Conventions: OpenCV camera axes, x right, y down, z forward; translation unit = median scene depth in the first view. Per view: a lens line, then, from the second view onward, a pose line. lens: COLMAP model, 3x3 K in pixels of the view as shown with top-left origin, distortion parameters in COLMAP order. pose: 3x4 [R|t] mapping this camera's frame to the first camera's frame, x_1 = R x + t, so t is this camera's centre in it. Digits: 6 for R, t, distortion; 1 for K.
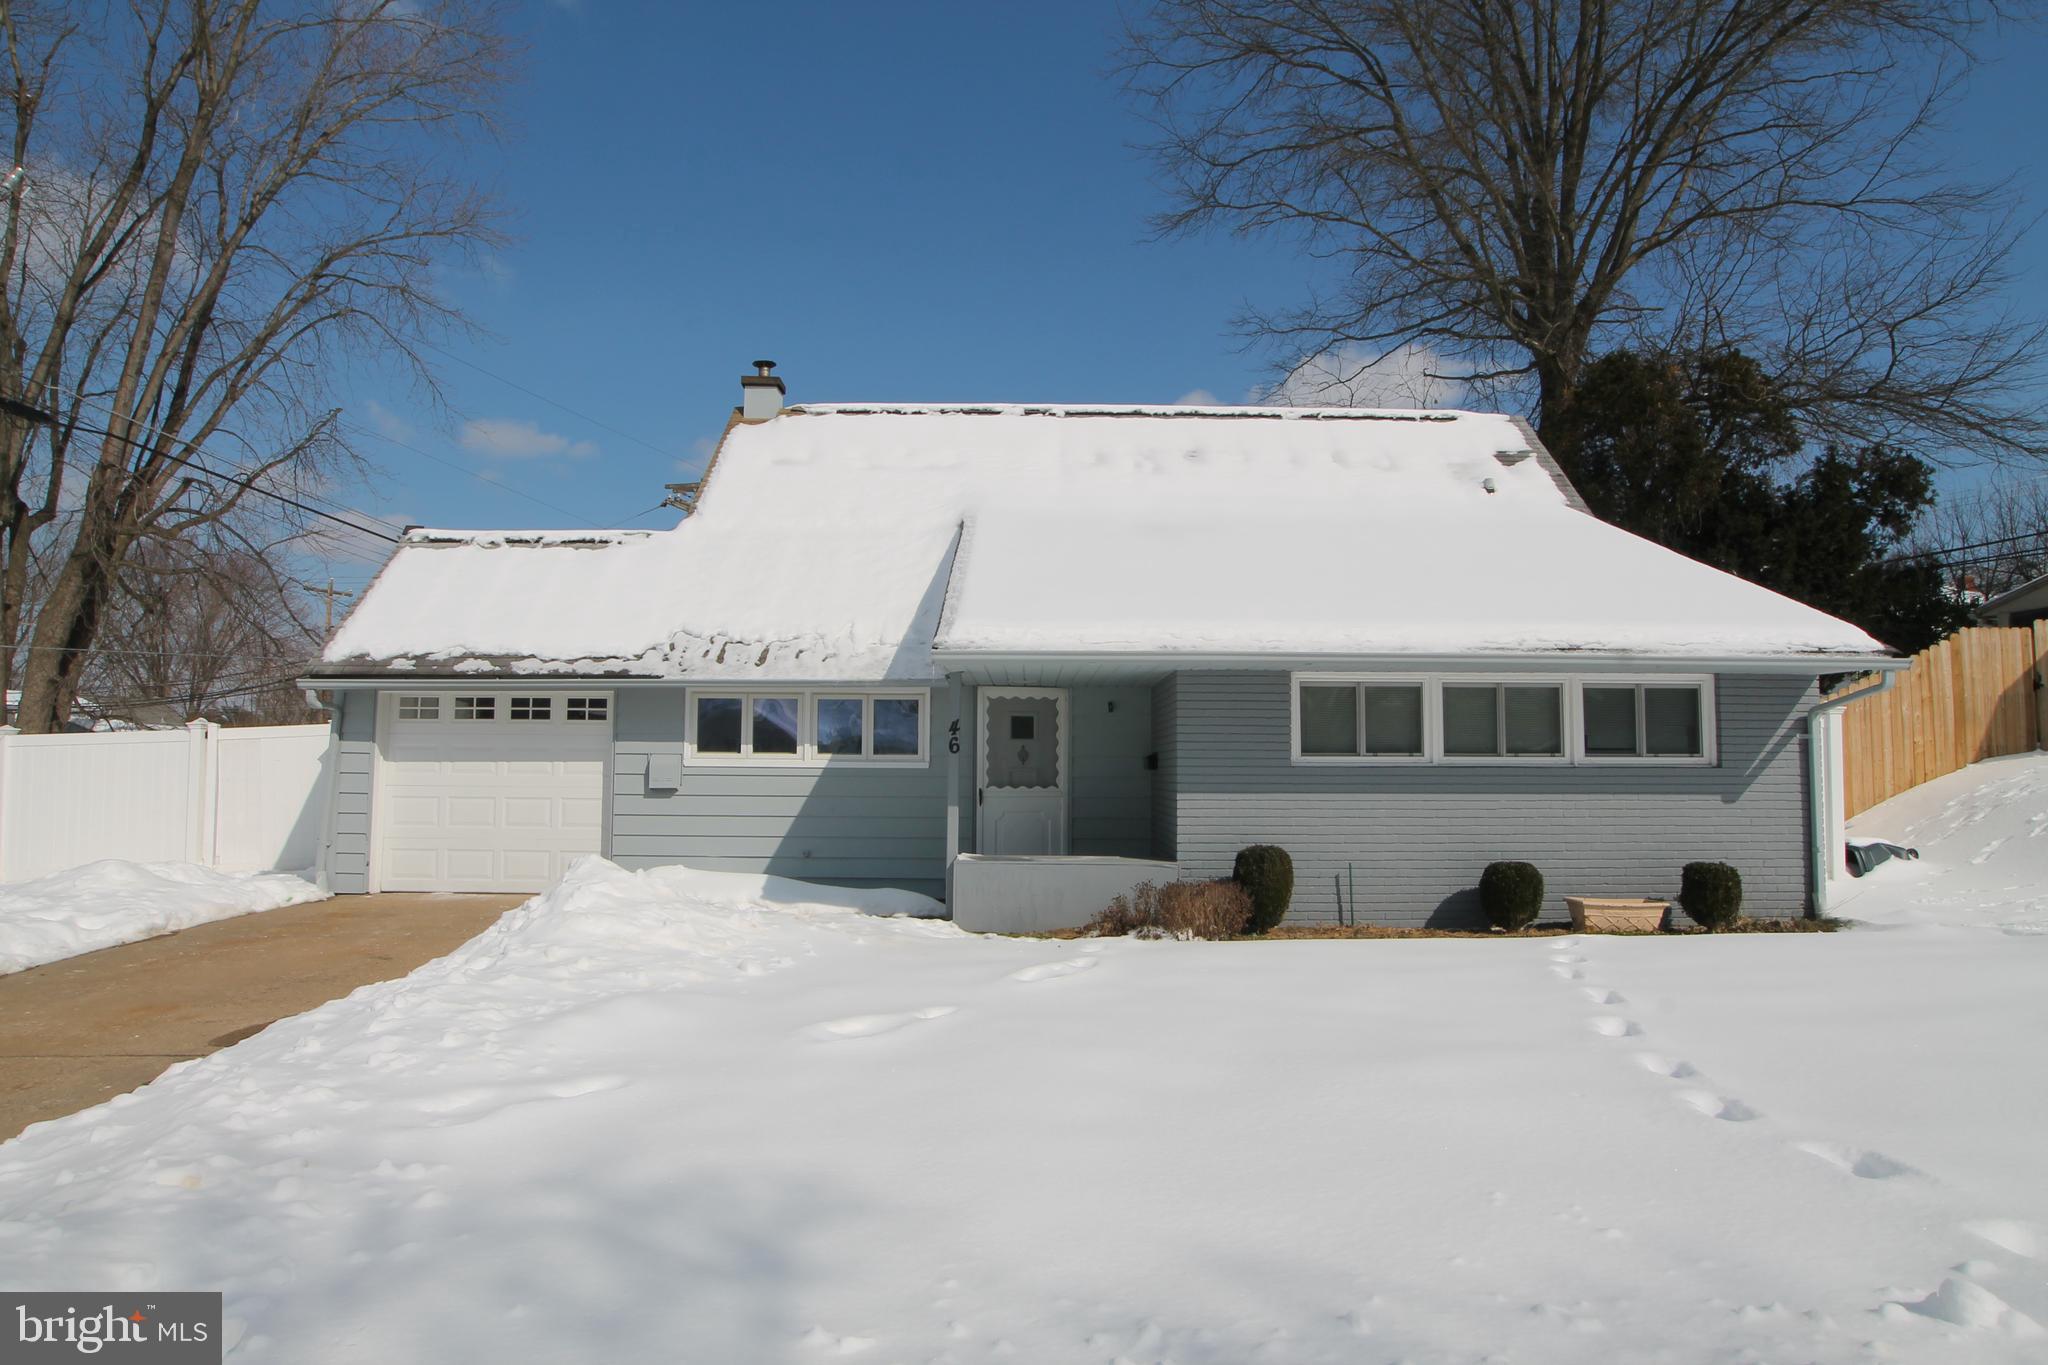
lens RADIAL K [[1208.5, 0, 1024.0], [0, 1208.5, 682.5], [0, 0, 1]] dist [-0.097398, 0.068257]
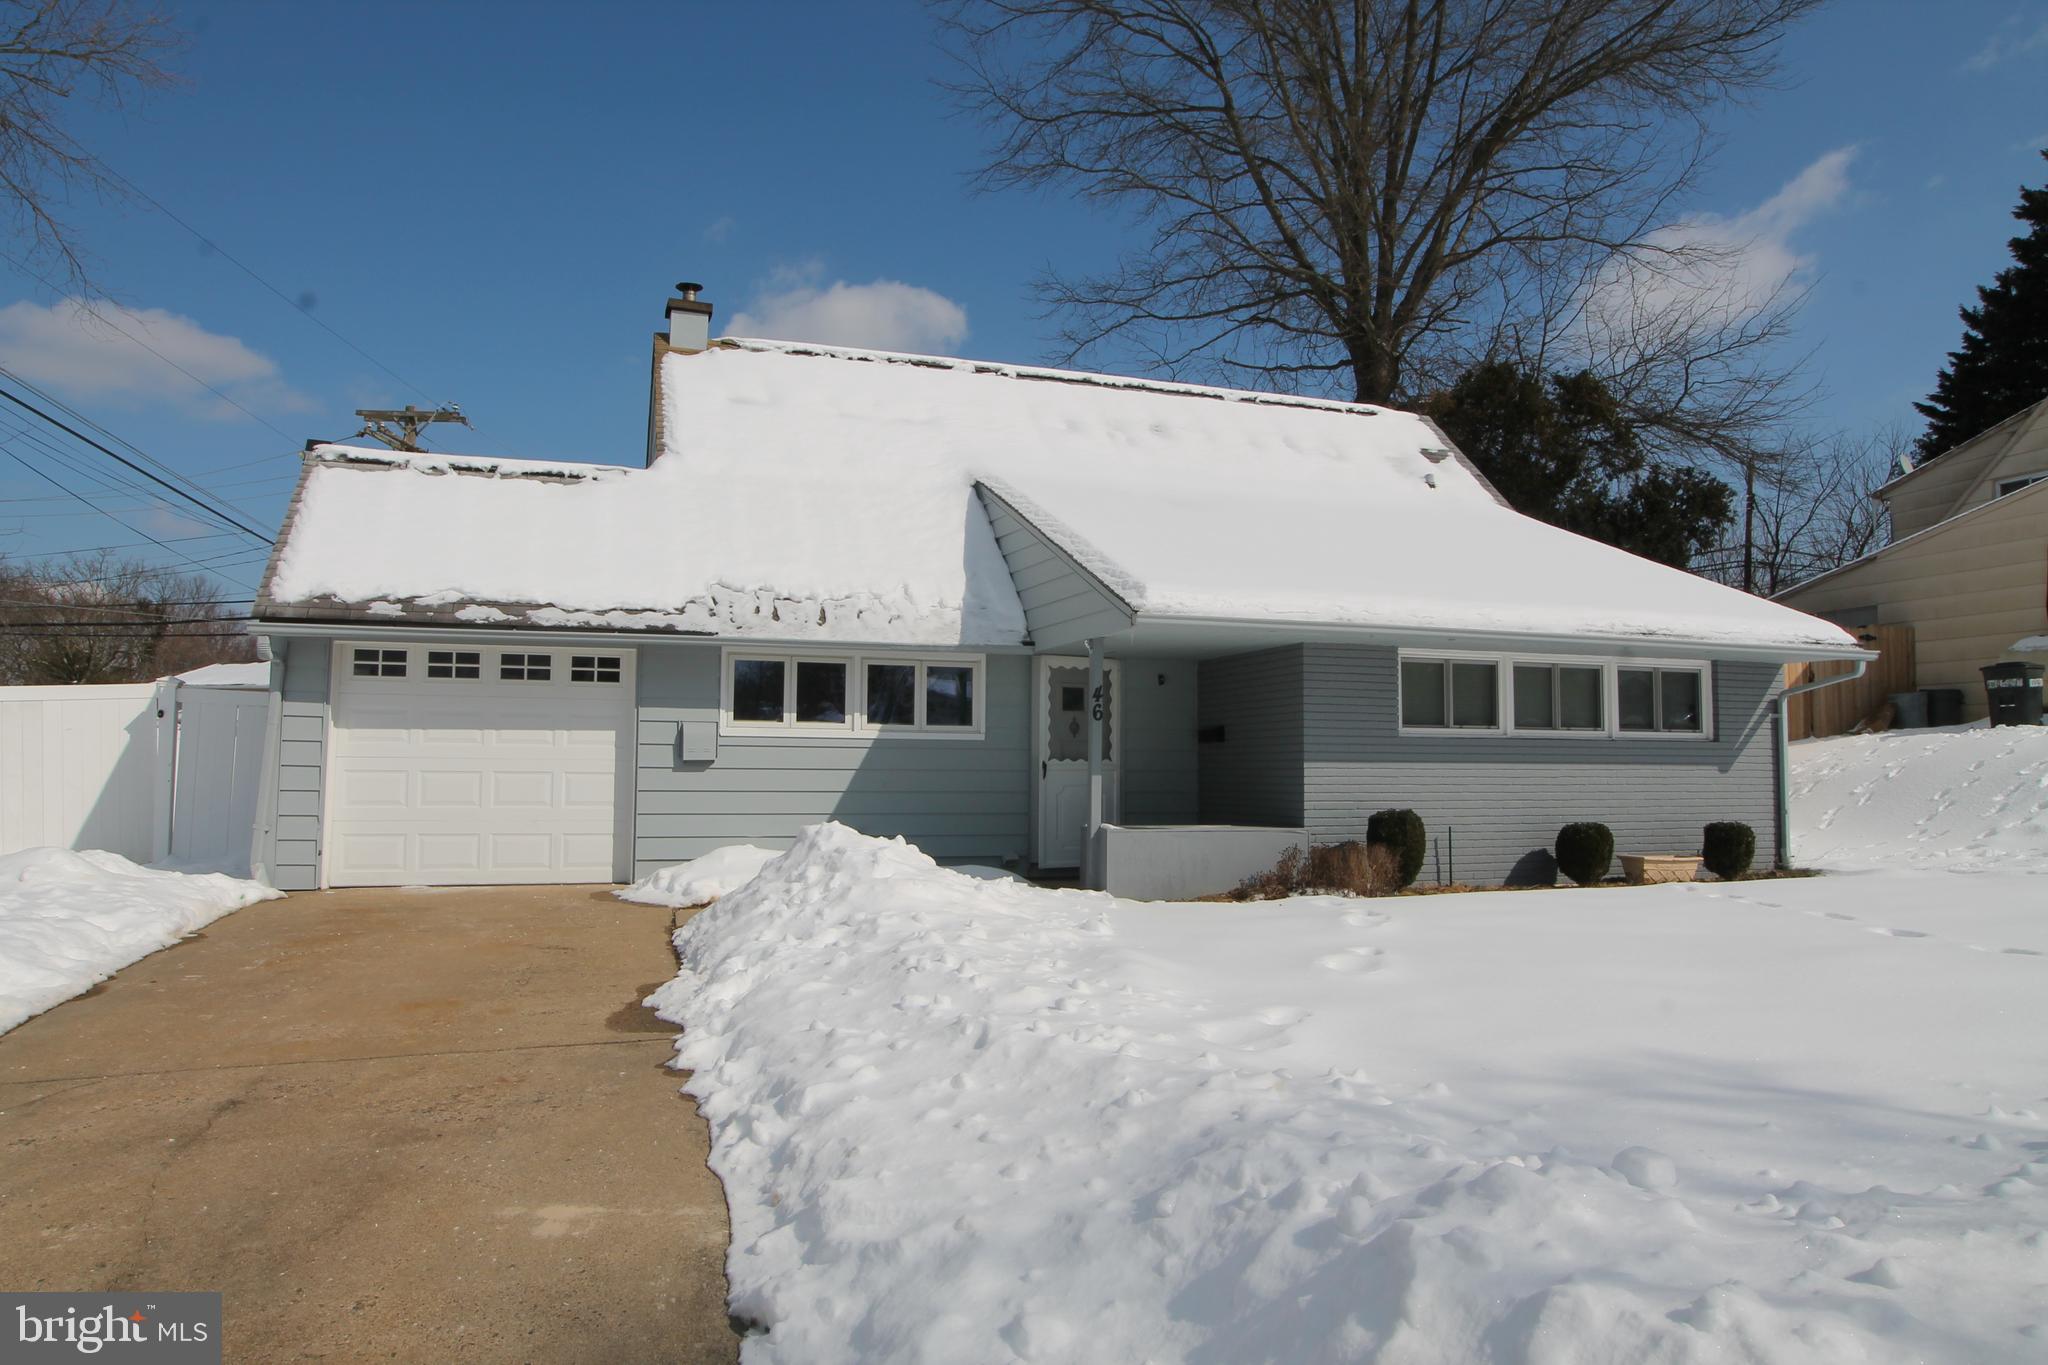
lens RADIAL K [[1348.0, 0, 1025.7], [0, 1348.0, 670.3], [0, 0, 1]] dist [-0.086043, 0.061278]
pose [[0.949098, 0.024705, 0.314011, -0.382479], [-0.024182, 0.999692, -0.005561, 0.021318], [-0.314052, -0.002315, 0.949403, -0.015942]]
